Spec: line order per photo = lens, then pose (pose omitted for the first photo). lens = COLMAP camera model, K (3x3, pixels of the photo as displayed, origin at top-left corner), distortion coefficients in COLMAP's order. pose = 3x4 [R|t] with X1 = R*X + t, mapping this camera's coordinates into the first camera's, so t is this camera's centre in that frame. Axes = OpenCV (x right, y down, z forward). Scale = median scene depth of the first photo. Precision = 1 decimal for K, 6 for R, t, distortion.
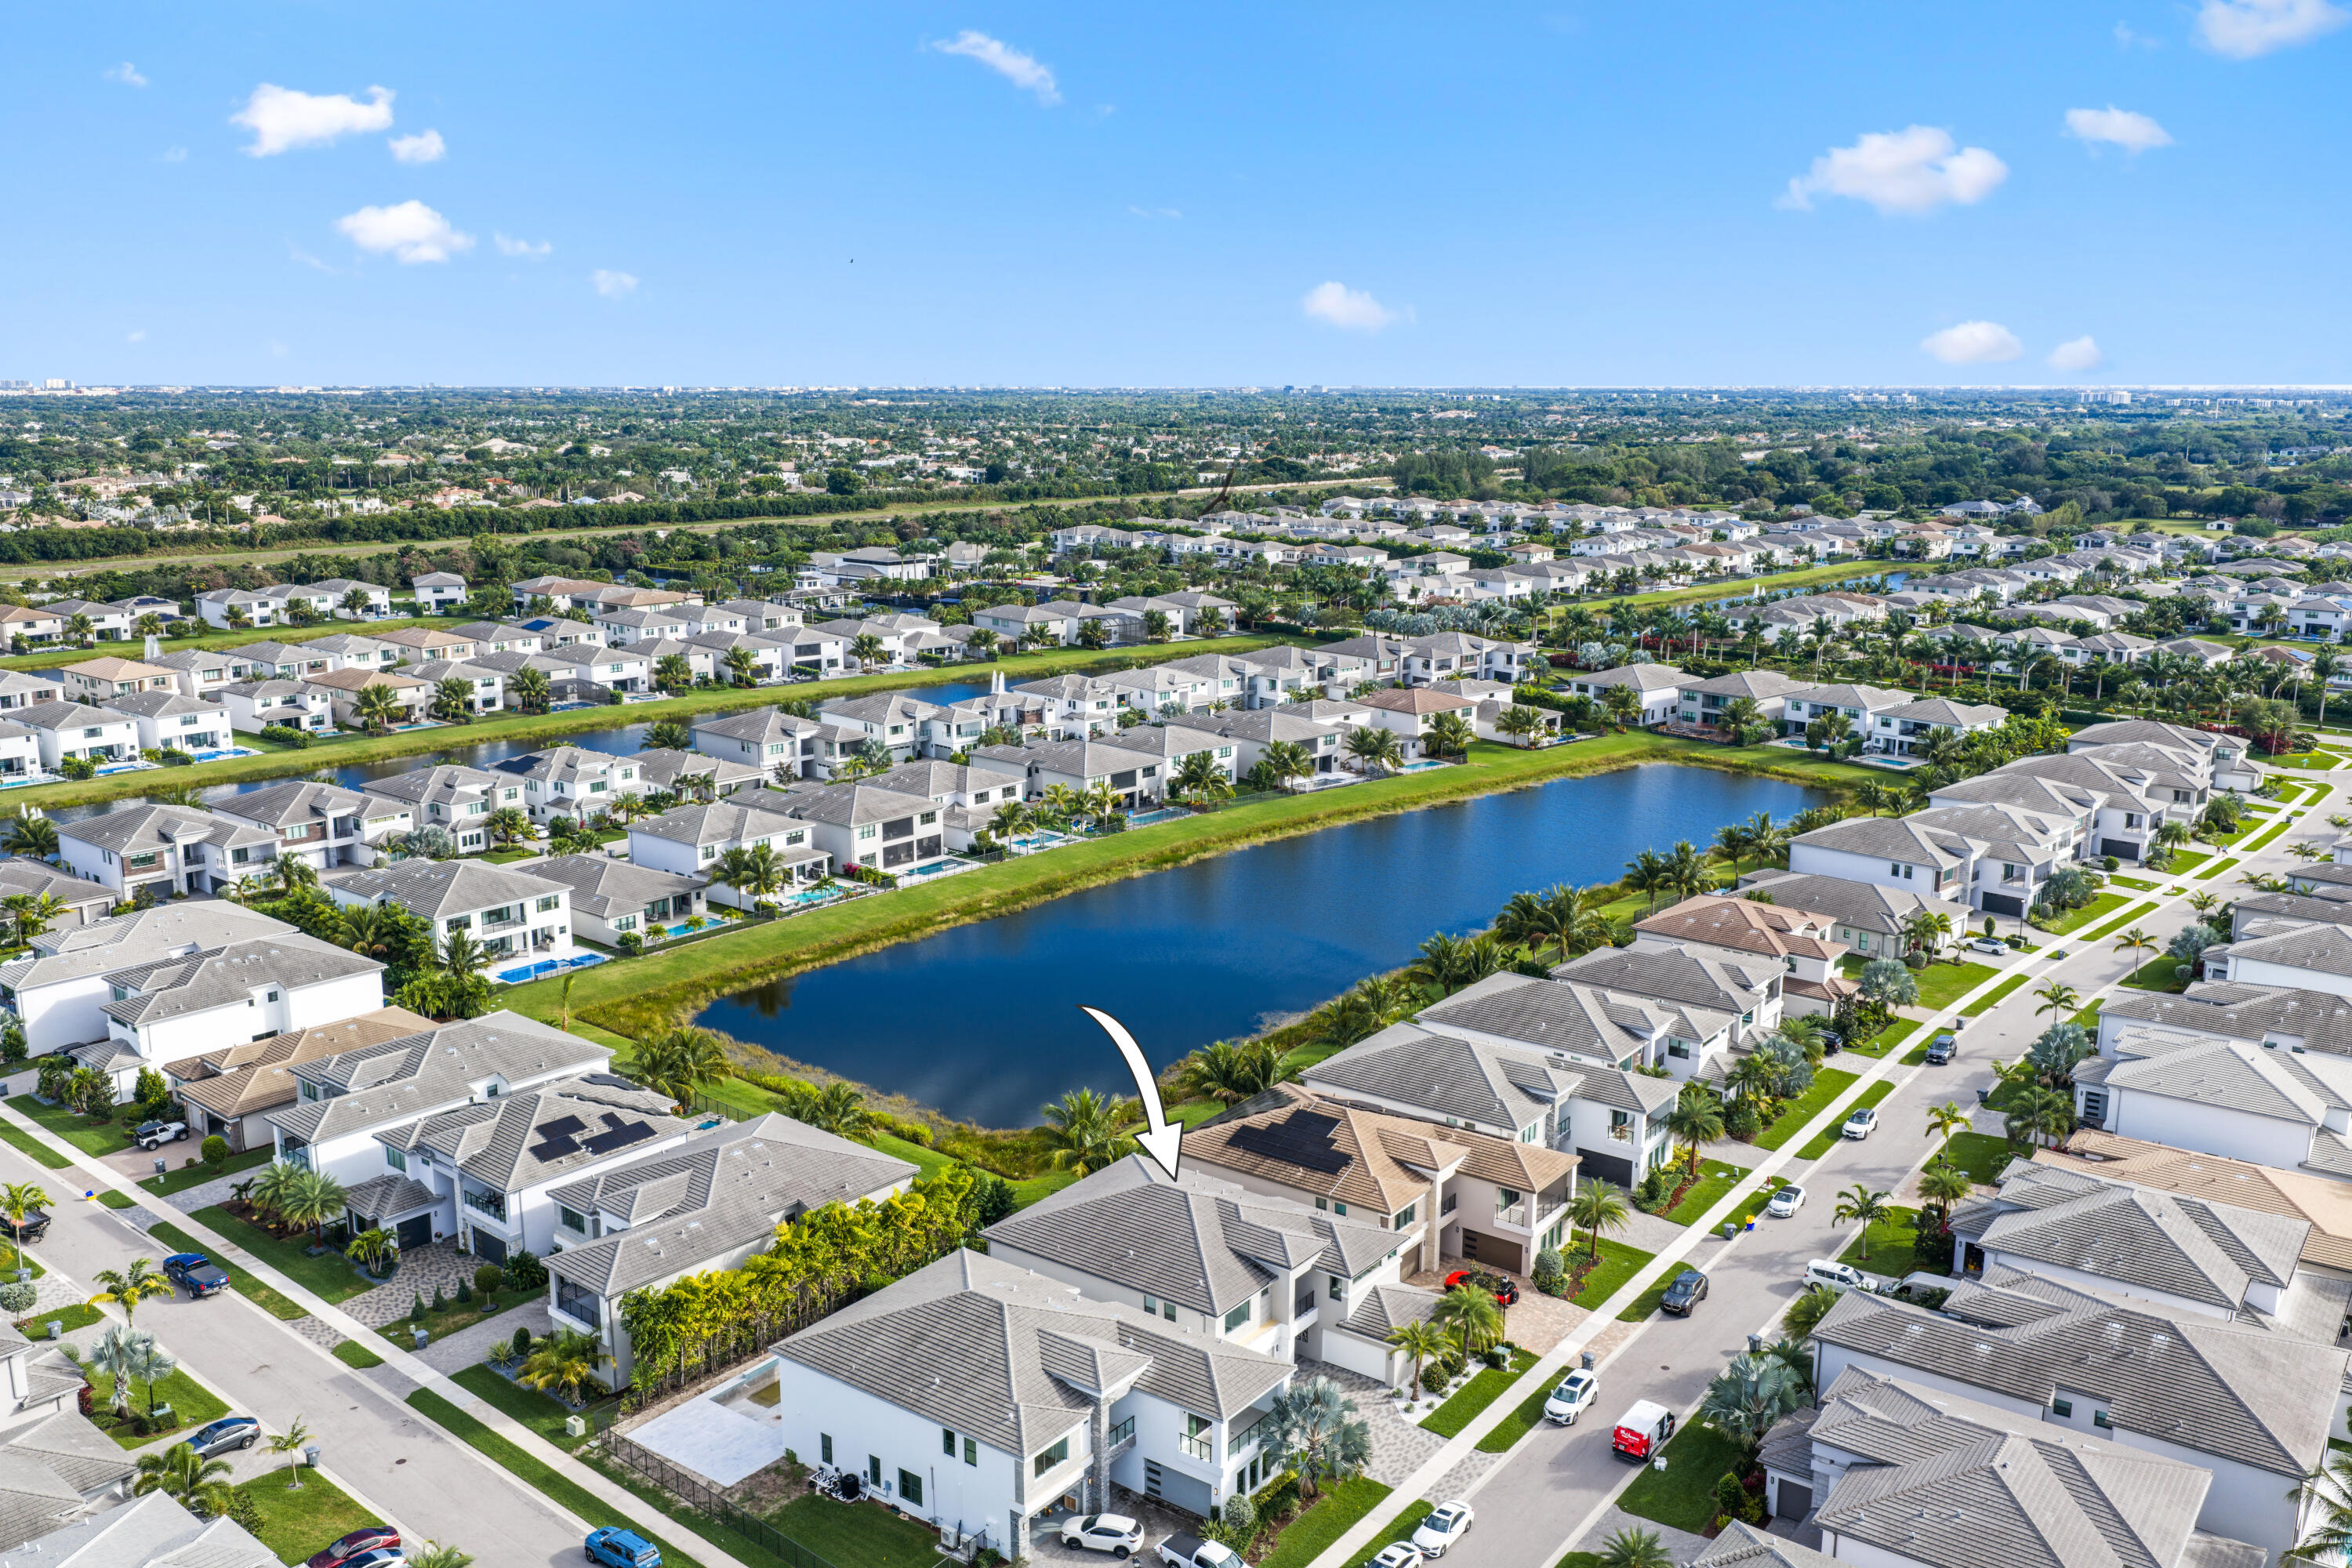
lens RADIAL K [[1959.2, 0, 1178.8], [0, 1959.2, 800.1], [0, 0, 1]] dist [0.005267, -0.016802]
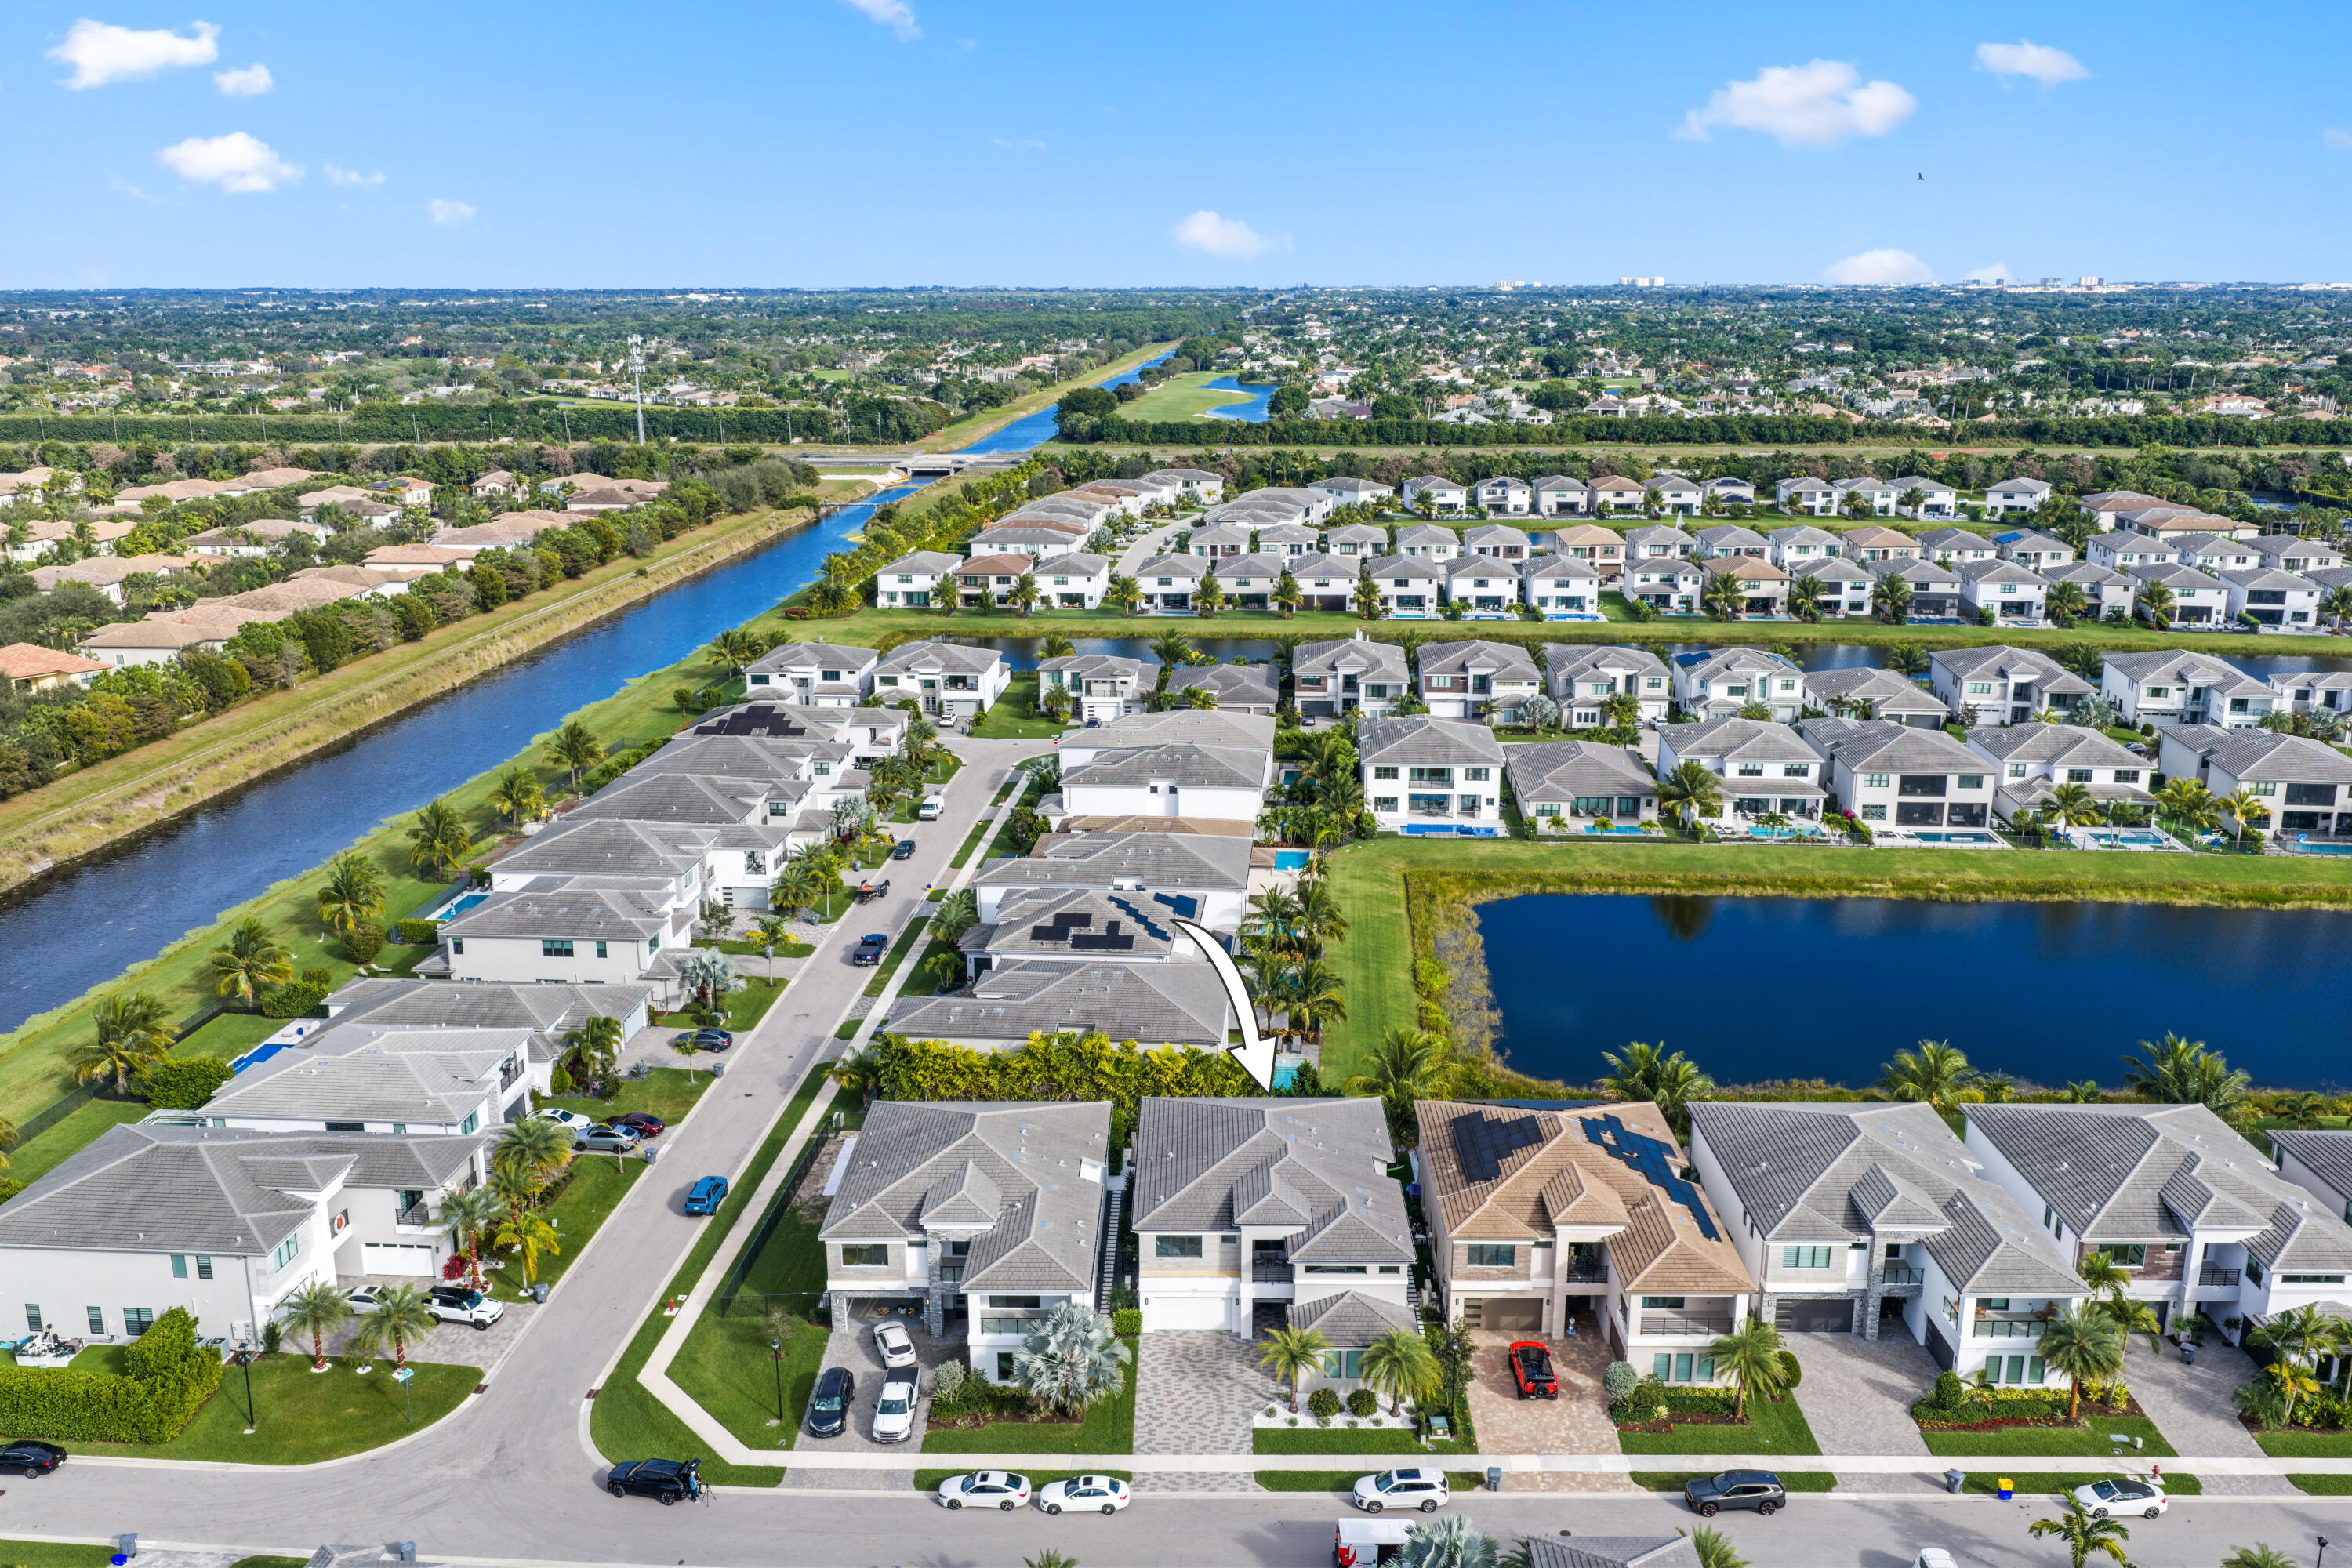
lens RADIAL K [[1959.2, 0, 1182.0], [0, 1959.2, 766.3], [0, 0, 1]] dist [0.005267, -0.016802]
pose [[0.572241, 0.192168, -0.797252, 0.373023], [-0.164858, 0.979268, 0.117711, -0.043311], [0.803344, 0.064074, 0.592058, 0.193720]]
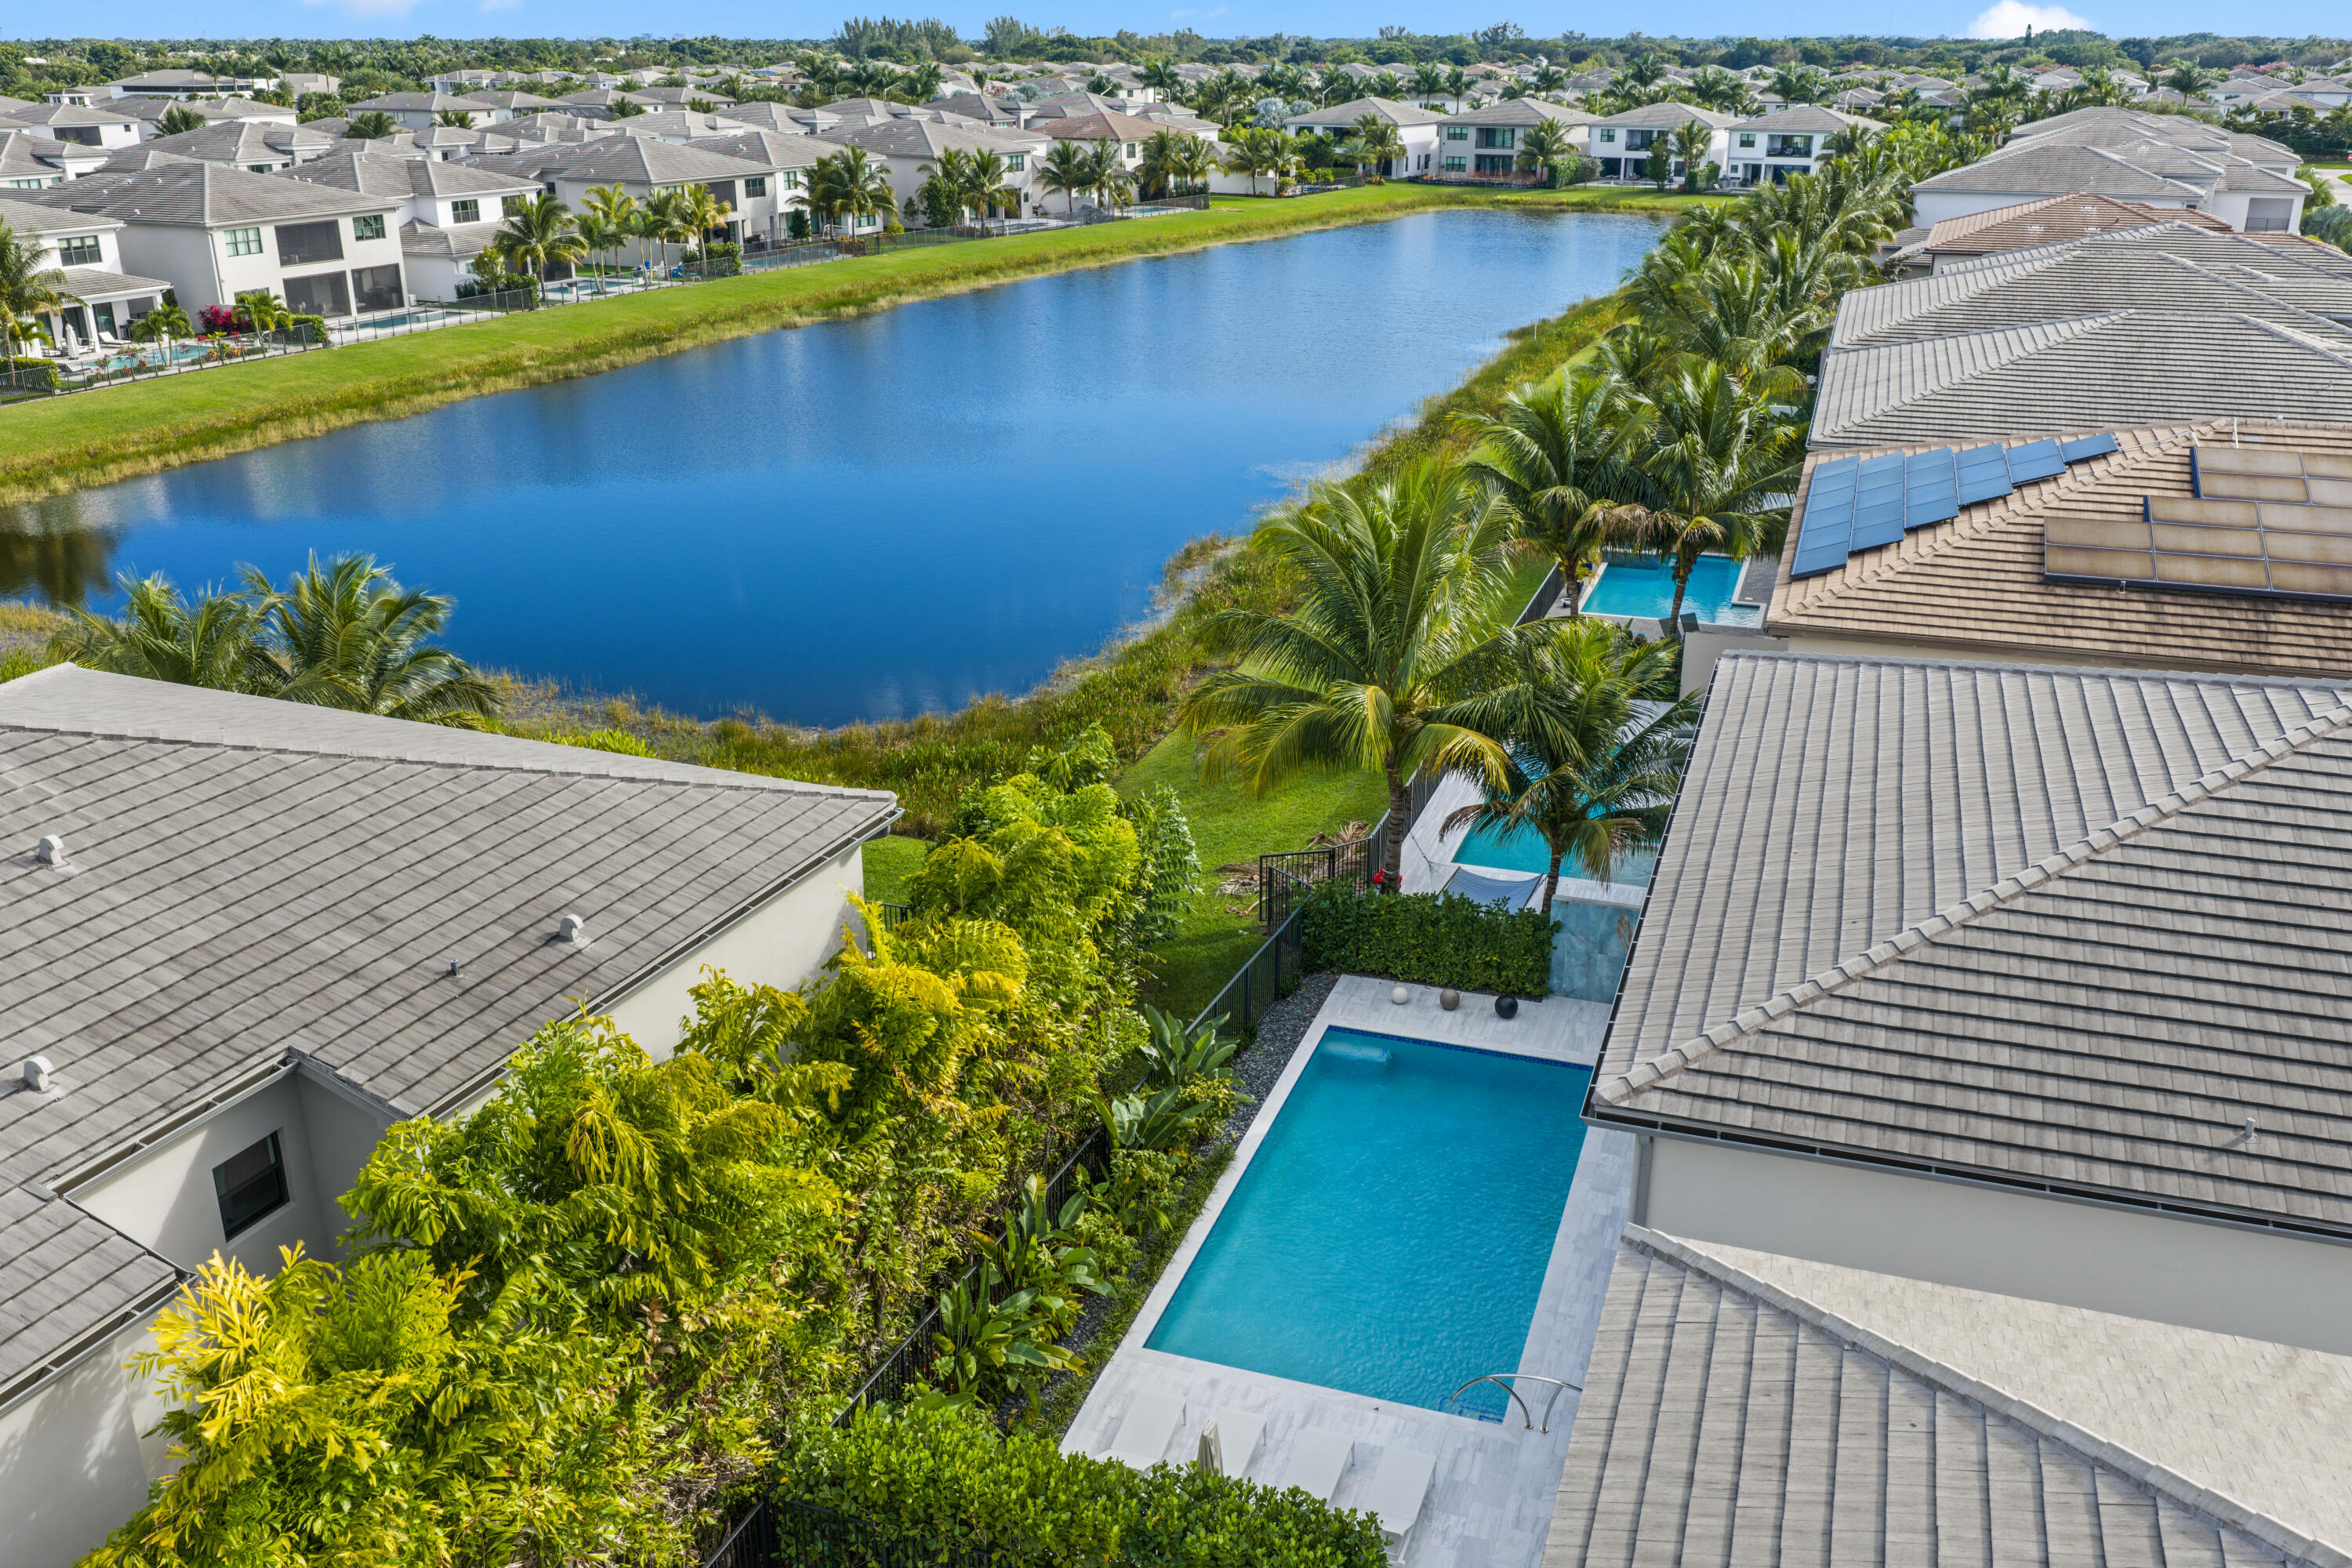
lens RADIAL K [[1959.2, 0, 1178.0], [0, 1959.2, 798.0], [0, 0, 1]] dist [0.005267, -0.016802]
pose [[0.952329, -0.112930, 0.283403, -0.089923], [0.069009, 0.984627, 0.160459, 0.087612], [-0.297167, -0.133252, 0.945482, 0.445078]]
